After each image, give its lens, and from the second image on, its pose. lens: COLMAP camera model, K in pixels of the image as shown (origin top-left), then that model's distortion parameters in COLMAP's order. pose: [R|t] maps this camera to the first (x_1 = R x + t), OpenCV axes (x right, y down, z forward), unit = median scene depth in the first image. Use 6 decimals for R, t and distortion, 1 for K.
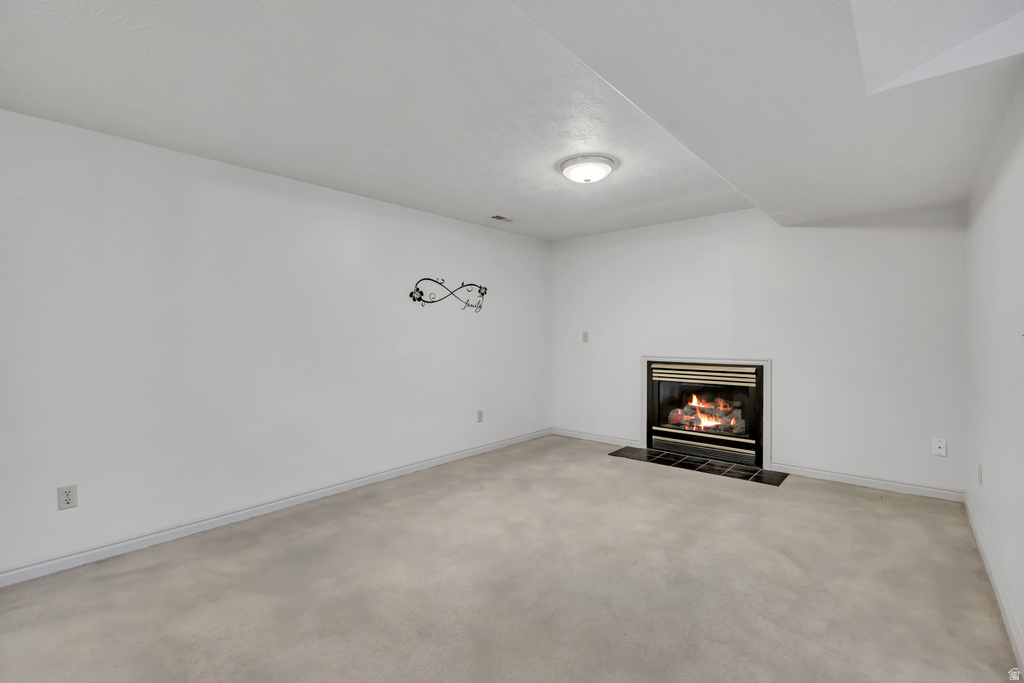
lens RADIAL K [[455.7, 0, 512.7], [0, 455.7, 340.6], [0, 0, 1]] dist [-0.015067, 0.000292]
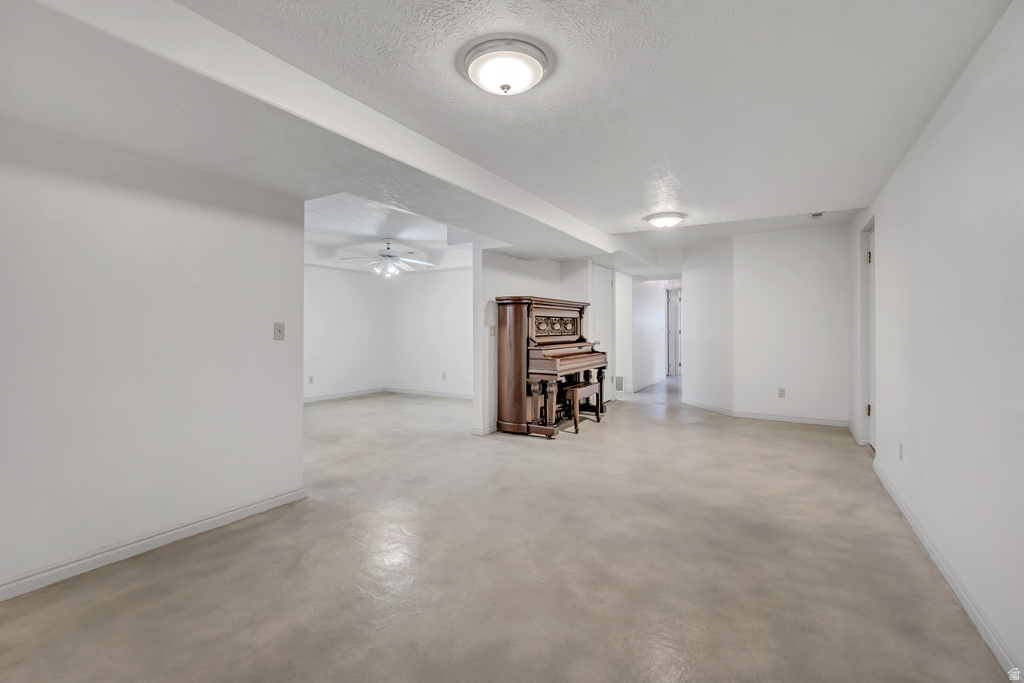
lens RADIAL K [[455.7, 0, 511.0], [0, 455.7, 335.9], [0, 0, 1]] dist [-0.015067, 0.000292]
pose [[-0.985151, 0.005521, -0.171602, 0.324822], [0.001030, 0.999655, 0.026247, -0.023145], [0.171687, 0.025680, -0.984817, 1.967831]]
